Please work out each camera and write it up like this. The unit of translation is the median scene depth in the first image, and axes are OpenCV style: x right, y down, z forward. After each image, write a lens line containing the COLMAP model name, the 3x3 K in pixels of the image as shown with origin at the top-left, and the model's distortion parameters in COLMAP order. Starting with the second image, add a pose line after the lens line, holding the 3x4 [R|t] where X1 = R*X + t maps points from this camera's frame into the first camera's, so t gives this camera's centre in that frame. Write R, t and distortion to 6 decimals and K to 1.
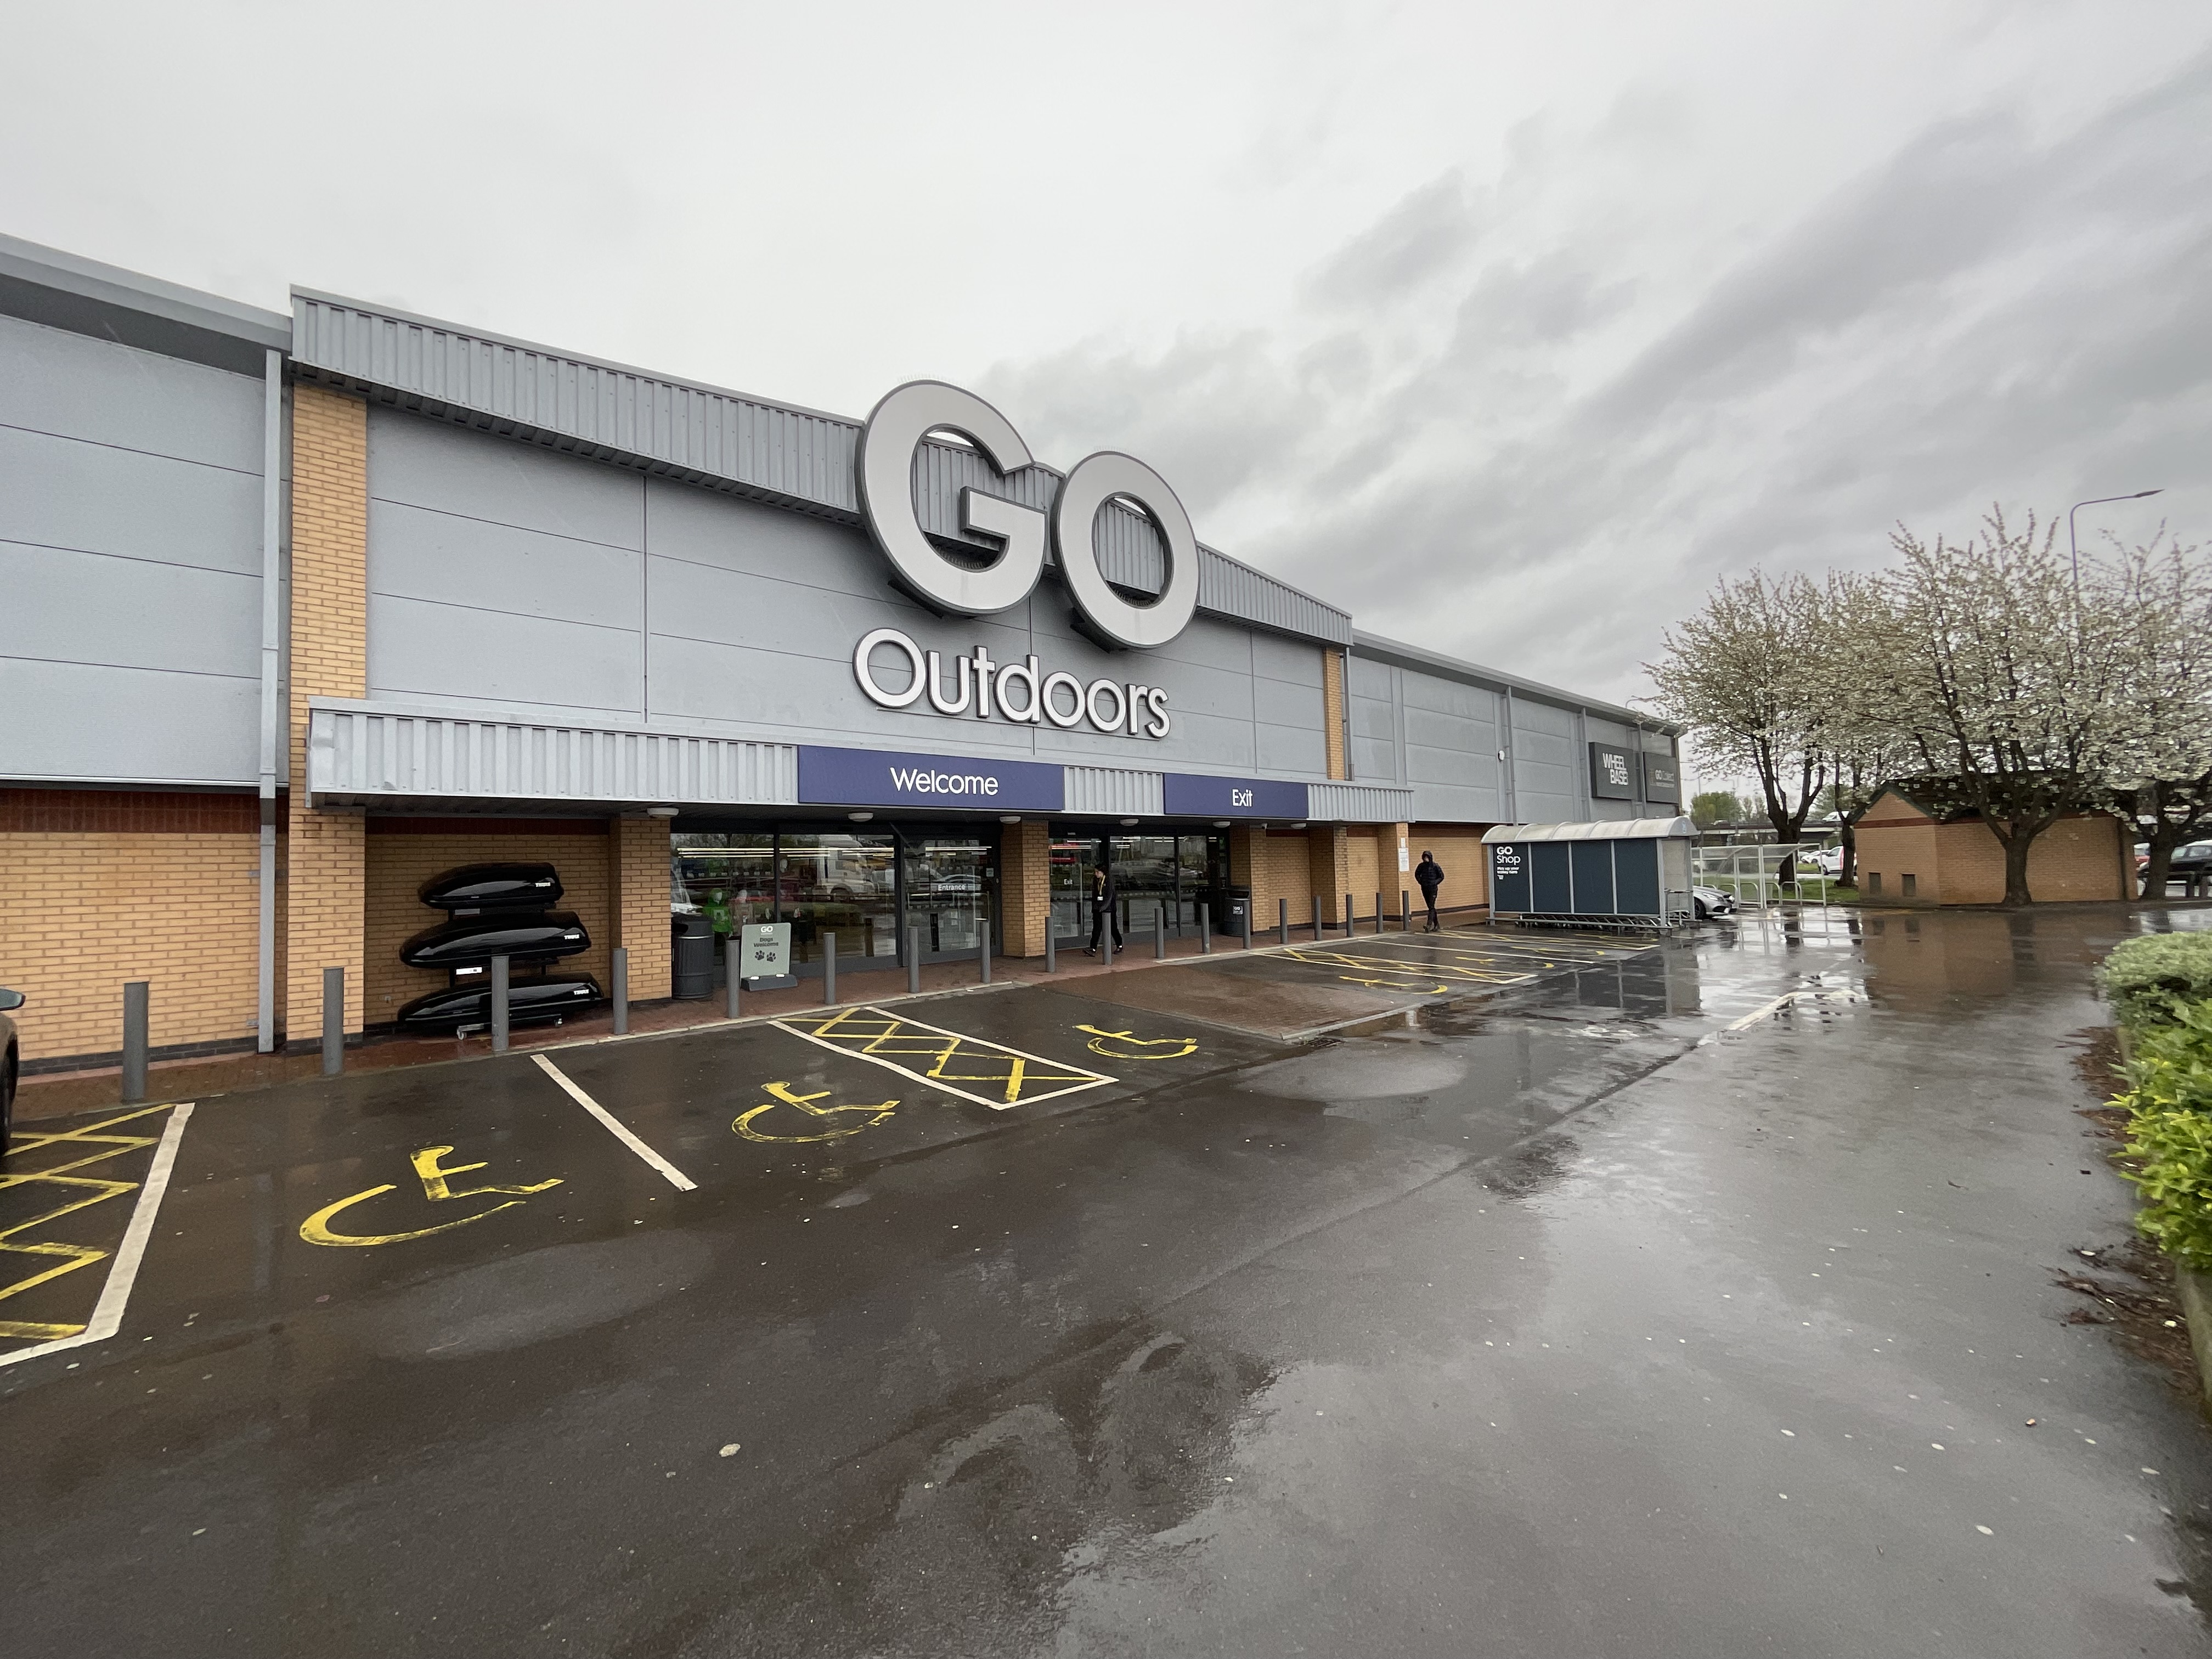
lens RADIAL K [[896.5, 0, 1106.0], [0, 896.5, 829.5], [0, 0, 1]] dist [-0.004679, 0.000437]
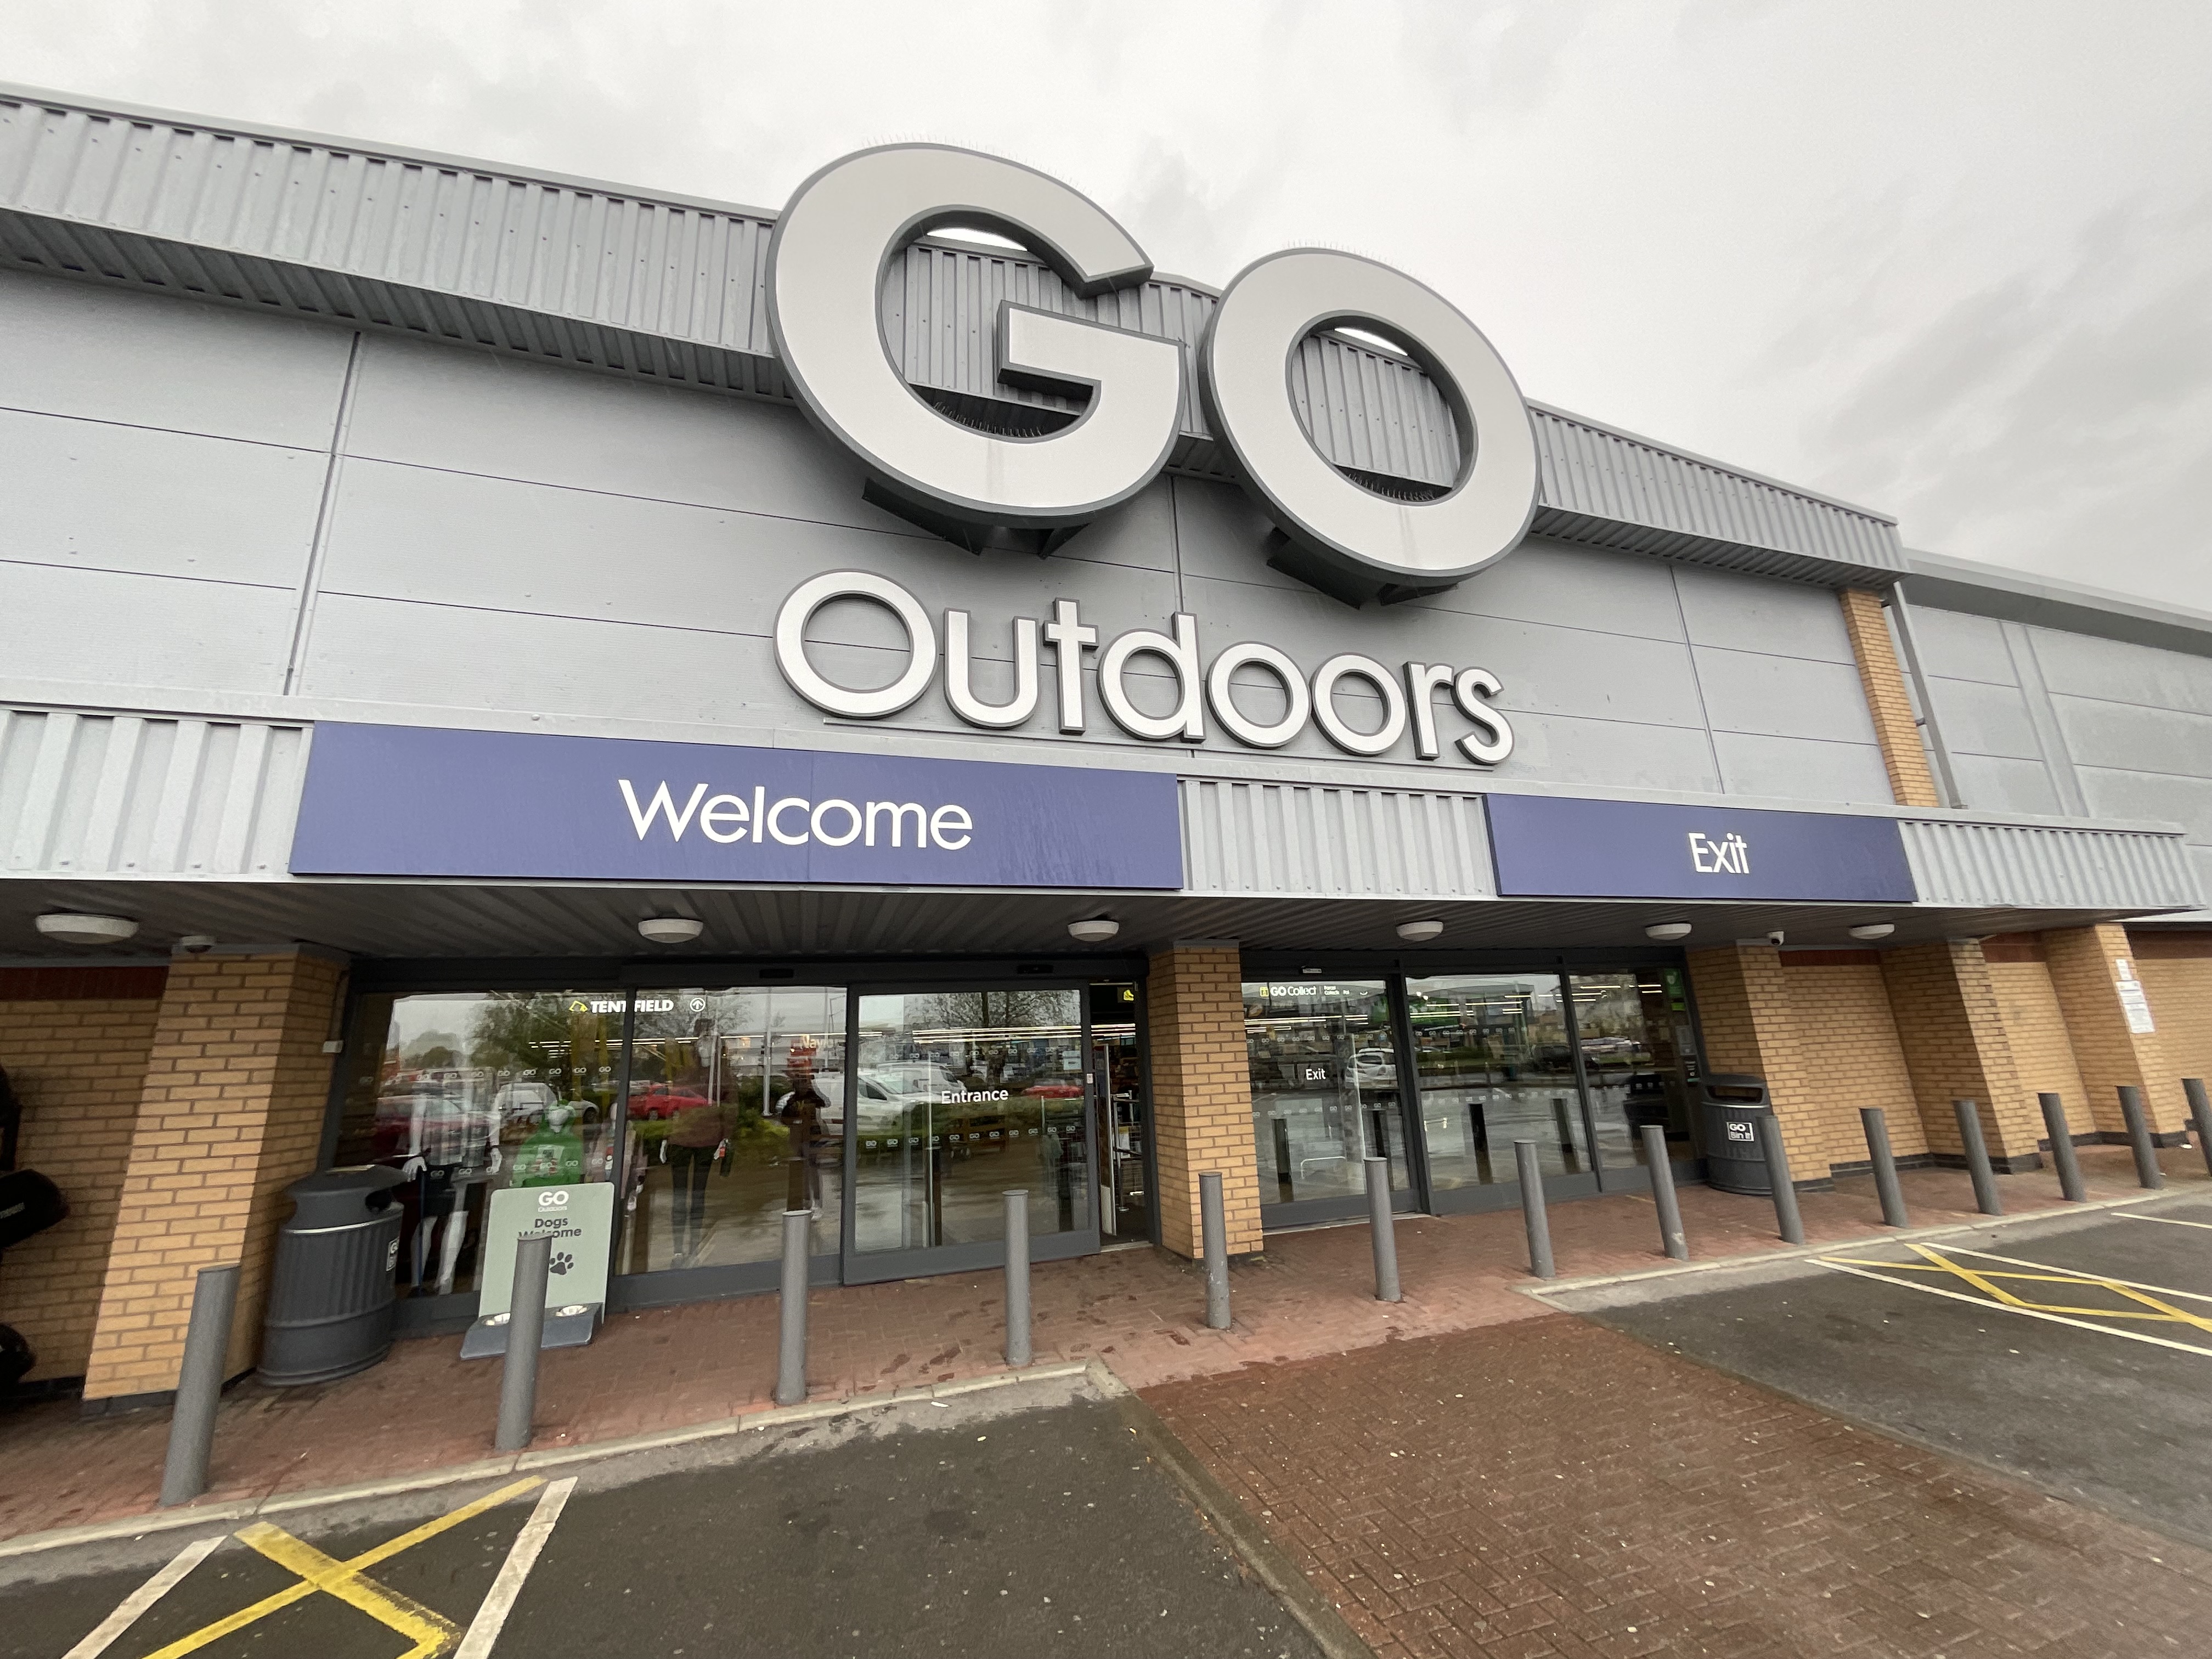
lens RADIAL K [[896.5, 0, 1106.0], [0, 896.5, 829.5], [0, 0, 1]] dist [-0.004679, 0.000437]
pose [[0.911945, -0.116970, -0.393287, 0.064131], [0.038972, 0.978865, -0.200762, 0.024804], [0.408458, 0.167757, 0.897229, 0.559179]]
